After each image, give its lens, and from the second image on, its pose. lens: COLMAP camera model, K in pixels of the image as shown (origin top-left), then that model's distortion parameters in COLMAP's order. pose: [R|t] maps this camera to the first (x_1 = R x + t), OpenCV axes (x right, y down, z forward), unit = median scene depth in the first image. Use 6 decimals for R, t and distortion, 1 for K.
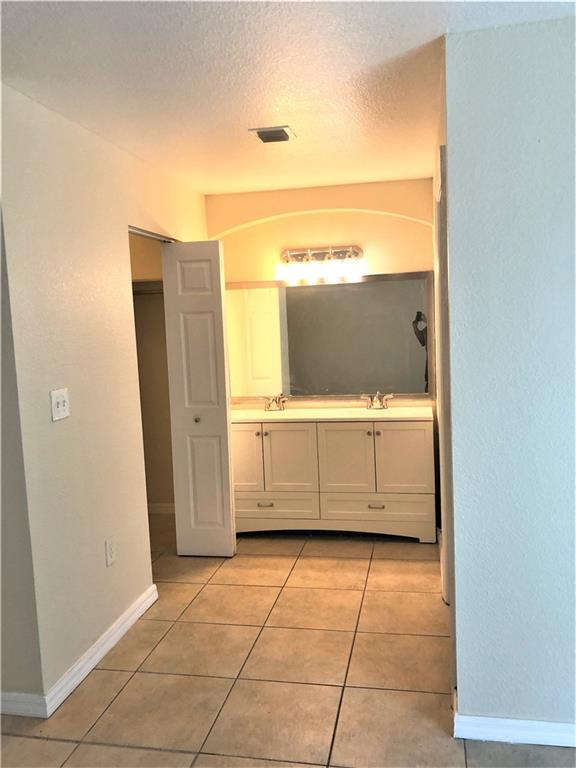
lens RADIAL K [[630.5, 0, 288.0], [0, 630.5, 384.0], [0, 0, 1]] dist [0.153799, -0.181029]
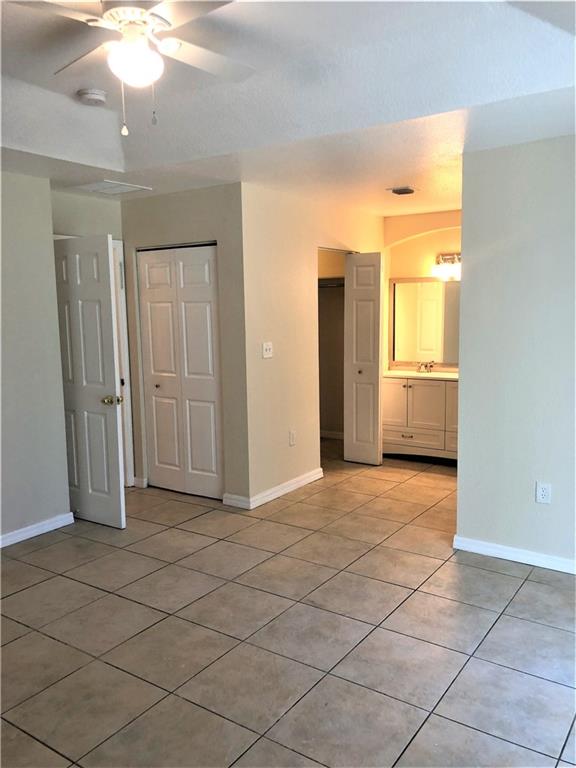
lens RADIAL K [[630.5, 0, 288.0], [0, 630.5, 384.0], [0, 0, 1]] dist [0.153799, -0.181029]
pose [[0.917122, 0.074755, -0.391535, 0.295618], [-0.064369, 0.997140, 0.039607, 0.037731], [0.393376, -0.011121, 0.919310, -0.458337]]
